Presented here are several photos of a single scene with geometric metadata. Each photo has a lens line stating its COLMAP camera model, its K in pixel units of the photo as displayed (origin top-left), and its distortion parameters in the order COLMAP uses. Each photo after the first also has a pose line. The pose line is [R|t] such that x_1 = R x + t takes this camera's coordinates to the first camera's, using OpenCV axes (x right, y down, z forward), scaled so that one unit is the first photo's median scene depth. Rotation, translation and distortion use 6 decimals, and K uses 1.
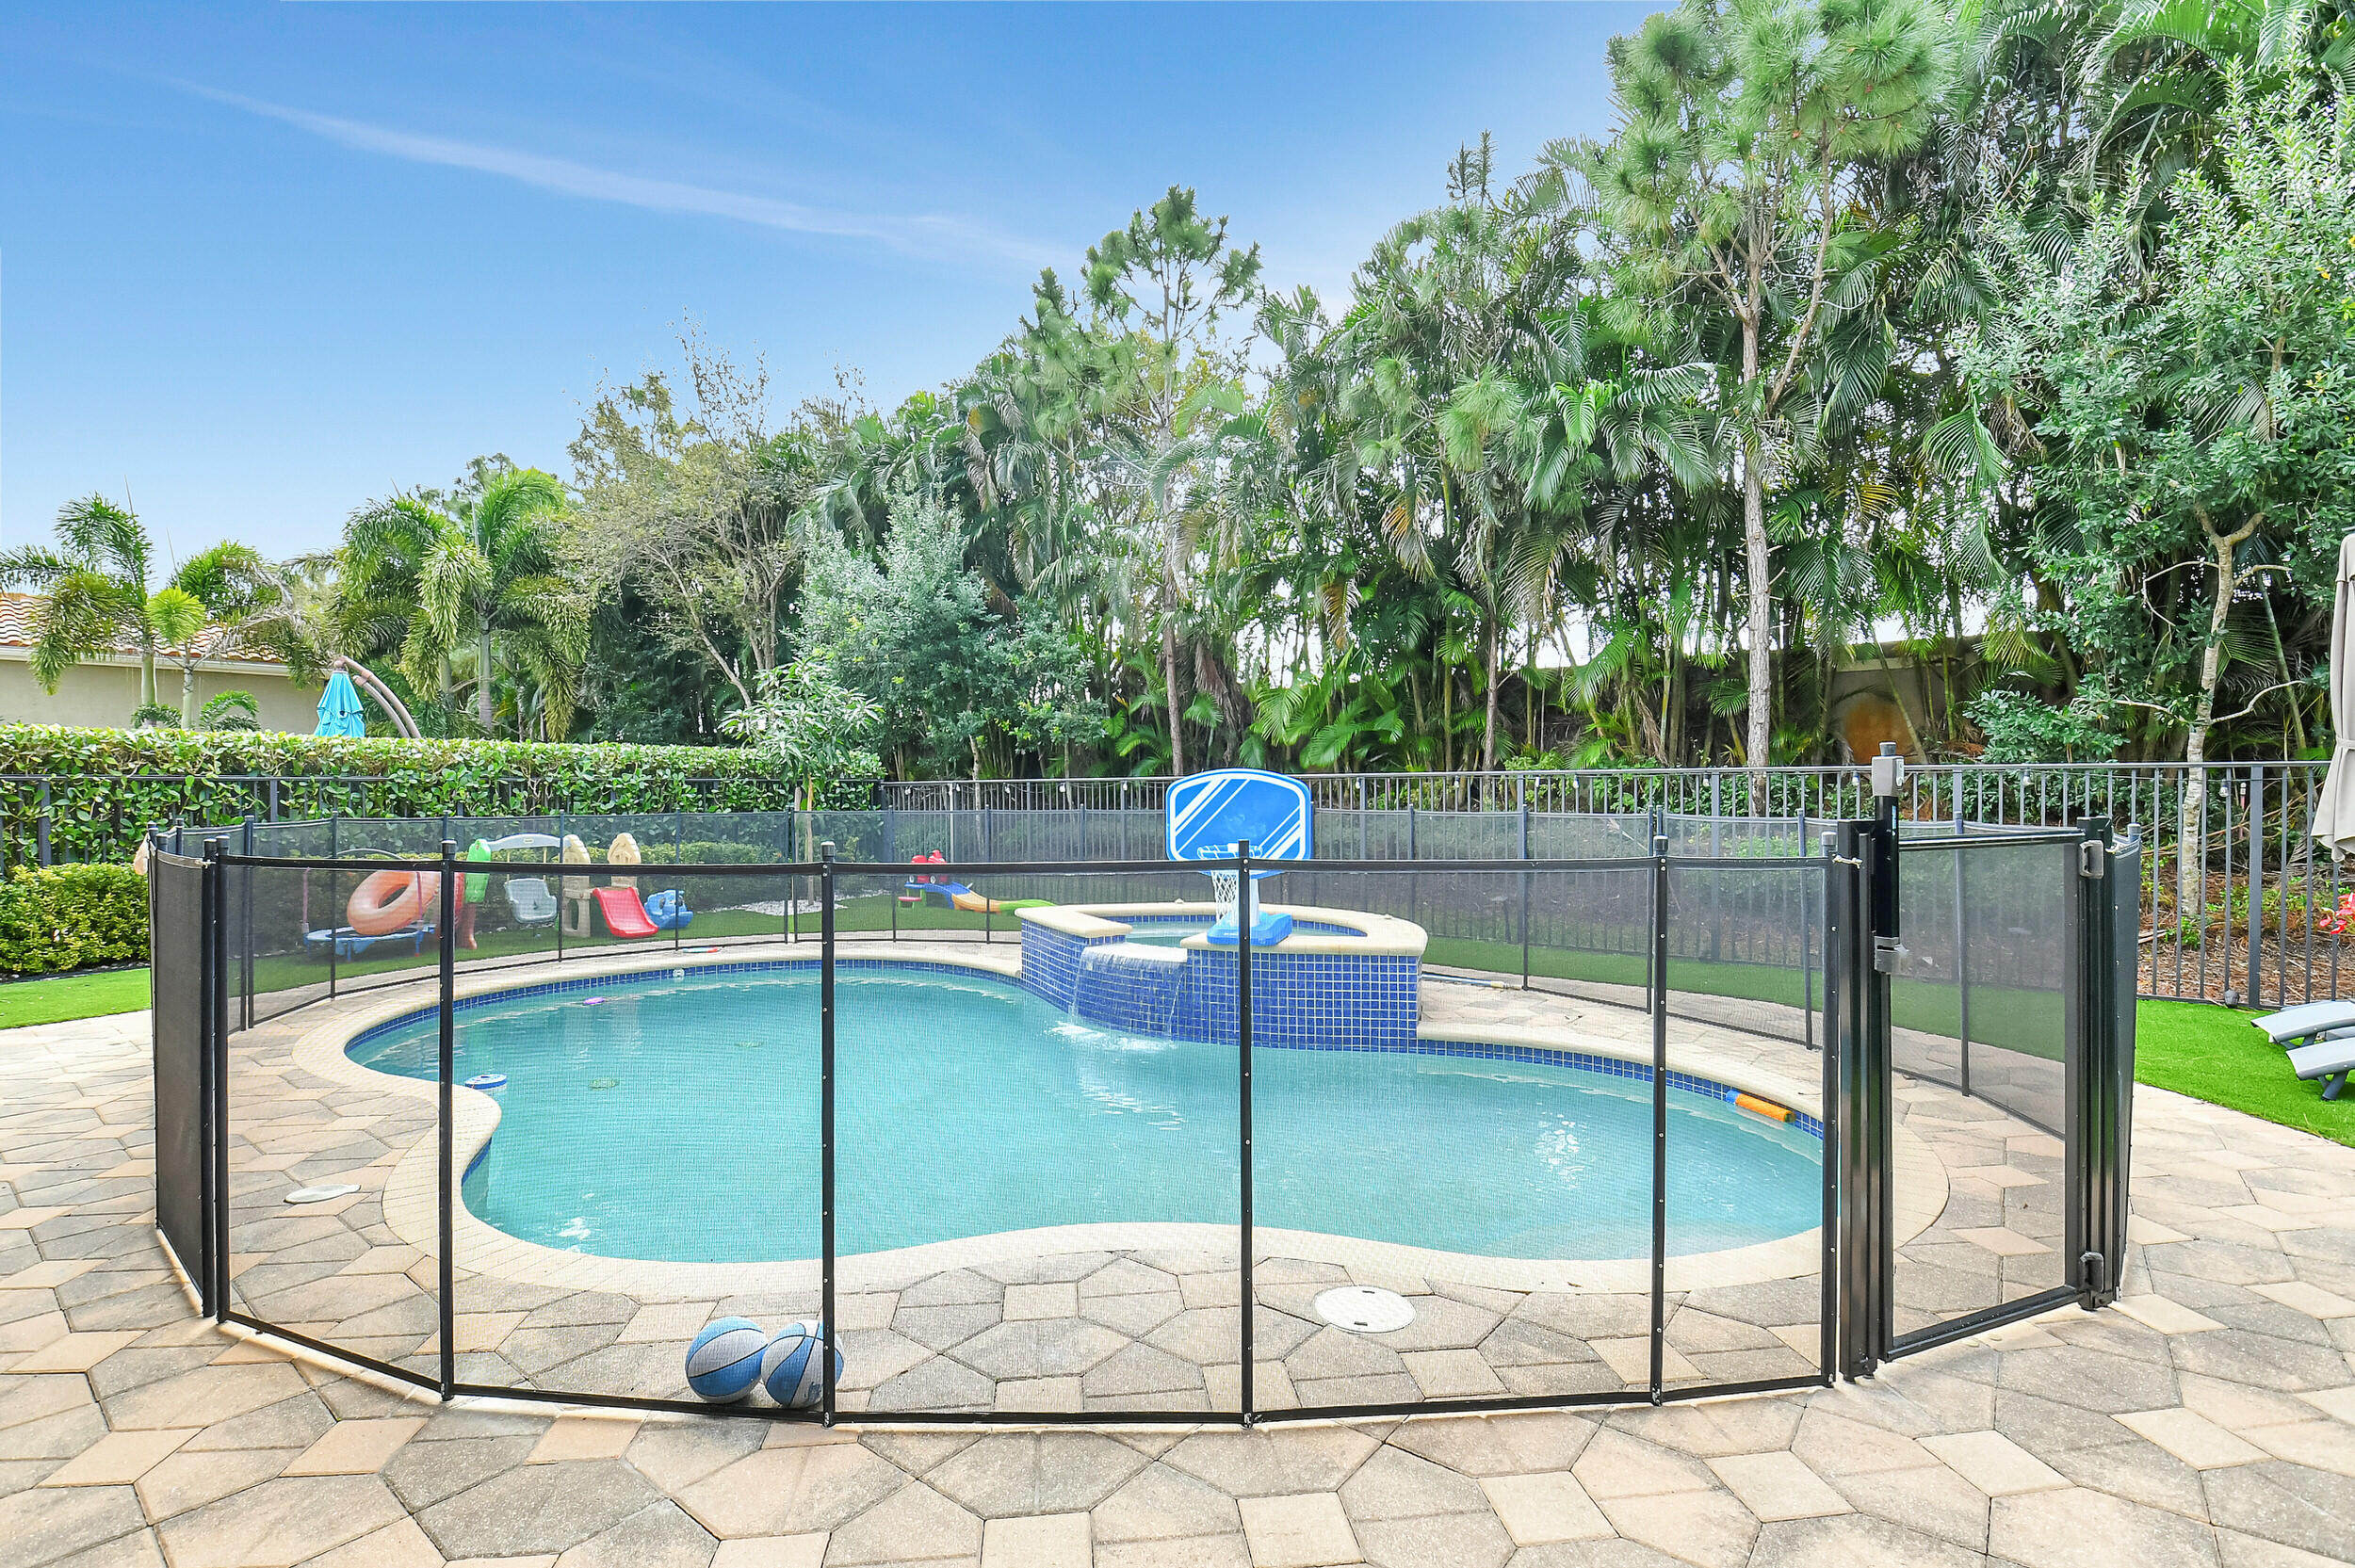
lens RADIAL K [[1063.6, 0, 1176.1], [0, 1063.6, 809.4], [0, 0, 1]] dist [0.001354, -0.017712]
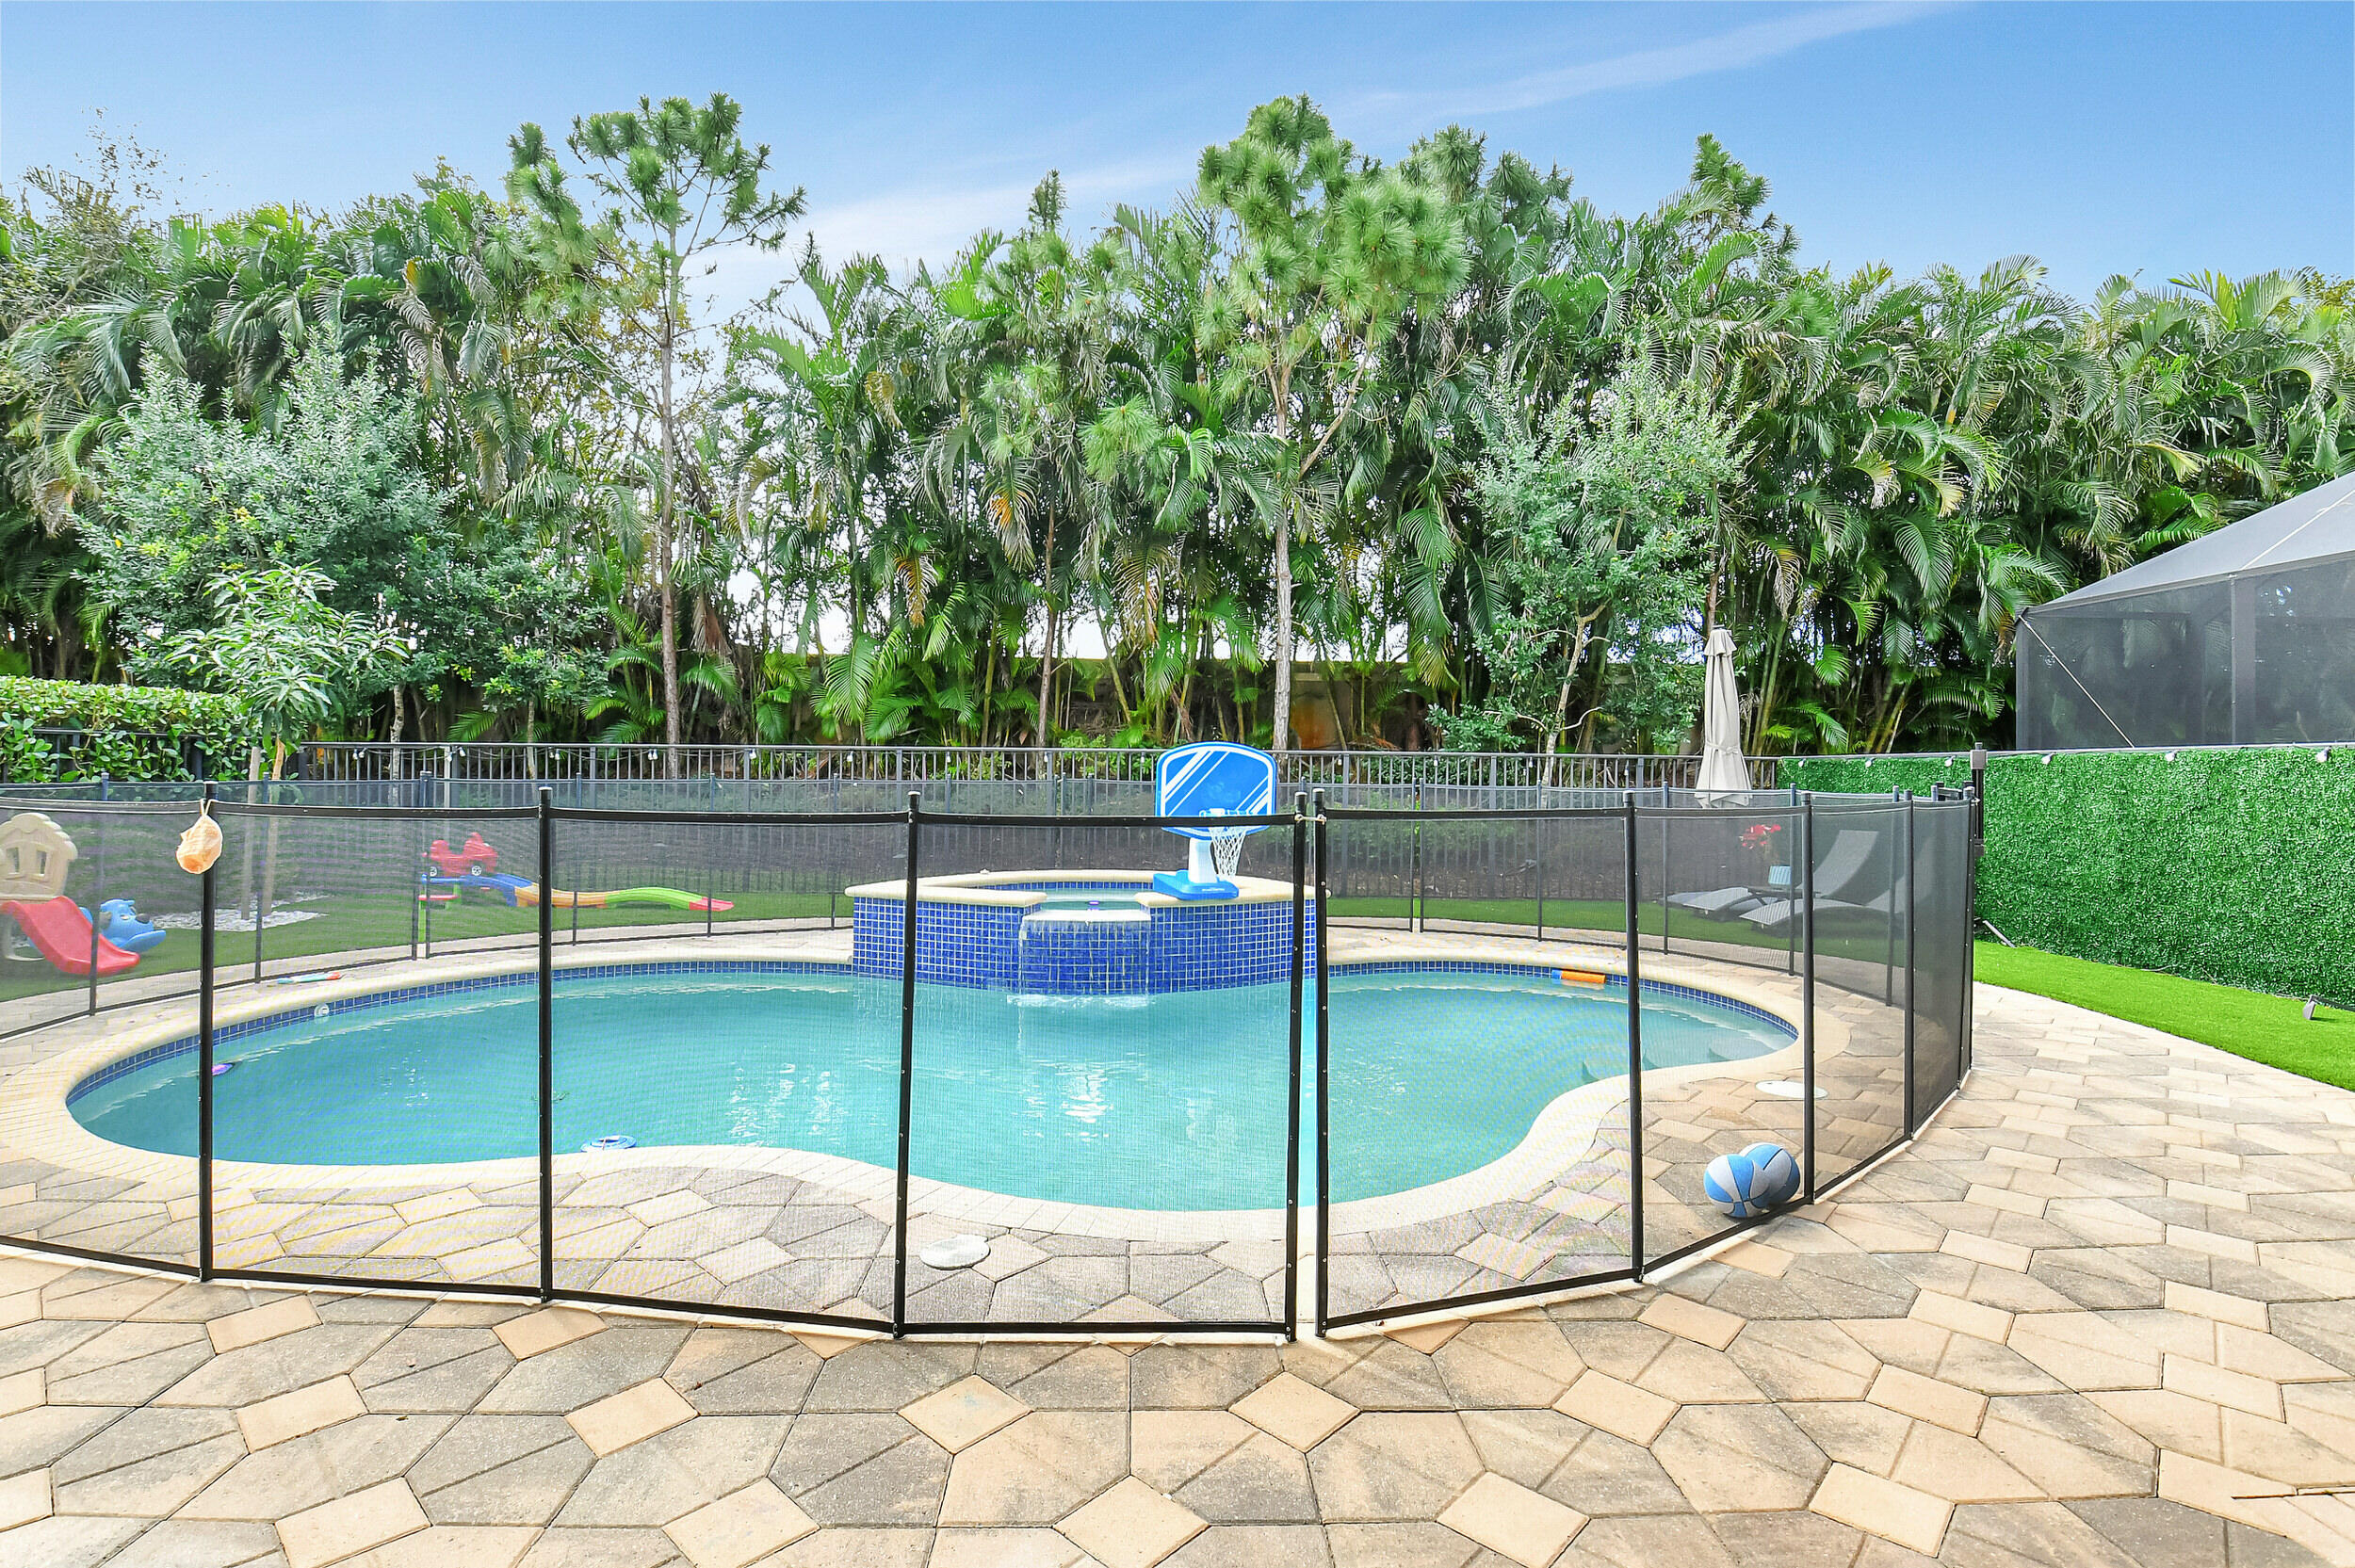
lens RADIAL K [[1064.0, 0, 1177.5], [0, 1064.0, 784.0], [0, 0, 1]] dist [-0.031367, -0.004451]
pose [[0.753445, 0.004561, 0.657495, -0.369553], [-0.002605, 0.999989, -0.003951, 0.005543], [-0.657505, 0.001264, 0.753449, 0.095166]]
